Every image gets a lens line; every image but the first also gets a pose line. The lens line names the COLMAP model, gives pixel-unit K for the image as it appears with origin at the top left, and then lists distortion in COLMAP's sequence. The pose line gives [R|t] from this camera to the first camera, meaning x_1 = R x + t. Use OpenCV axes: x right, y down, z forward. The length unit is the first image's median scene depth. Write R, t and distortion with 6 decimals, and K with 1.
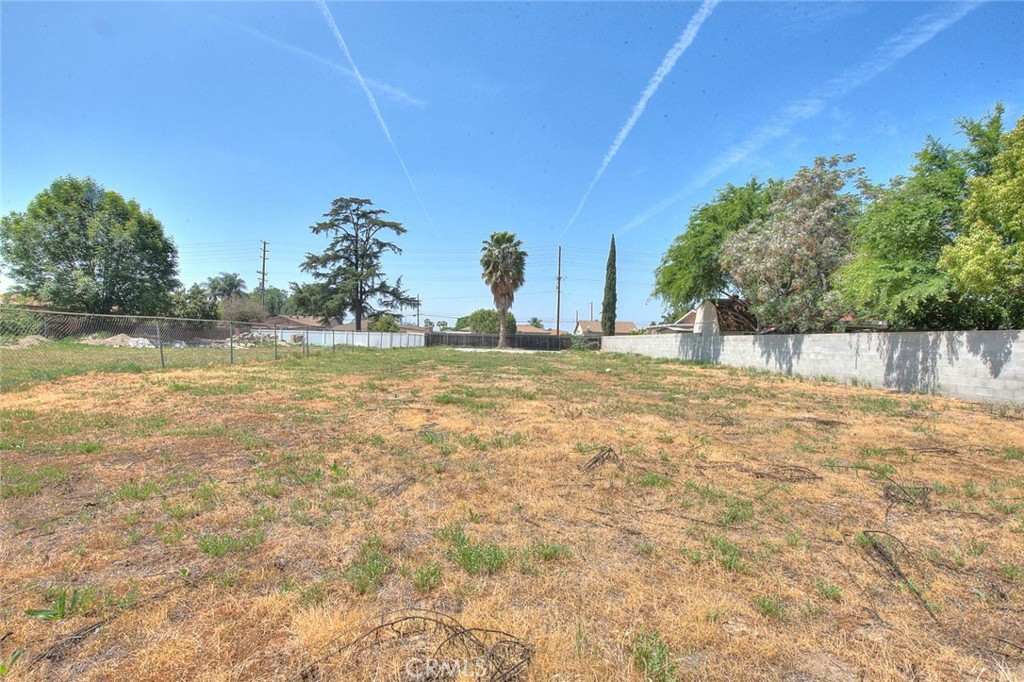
lens RADIAL K [[469.6, 0, 512.0], [0, 469.6, 341.0], [0, 0, 1]] dist [0.001171, -0.000391]
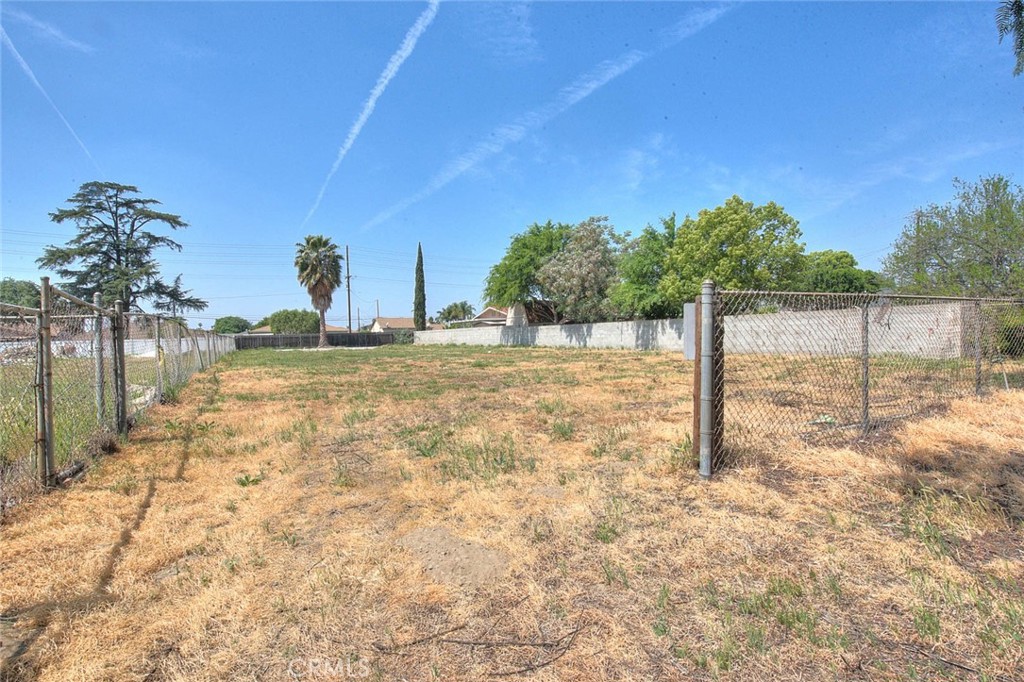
lens RADIAL K [[469.6, 0, 512.0], [0, 469.6, 341.0], [0, 0, 1]] dist [0.001171, -0.000391]
pose [[0.876207, -0.054543, 0.478838, -0.150229], [0.049642, 0.998505, 0.022898, -0.001288], [-0.479371, 0.003707, 0.877605, -0.117431]]
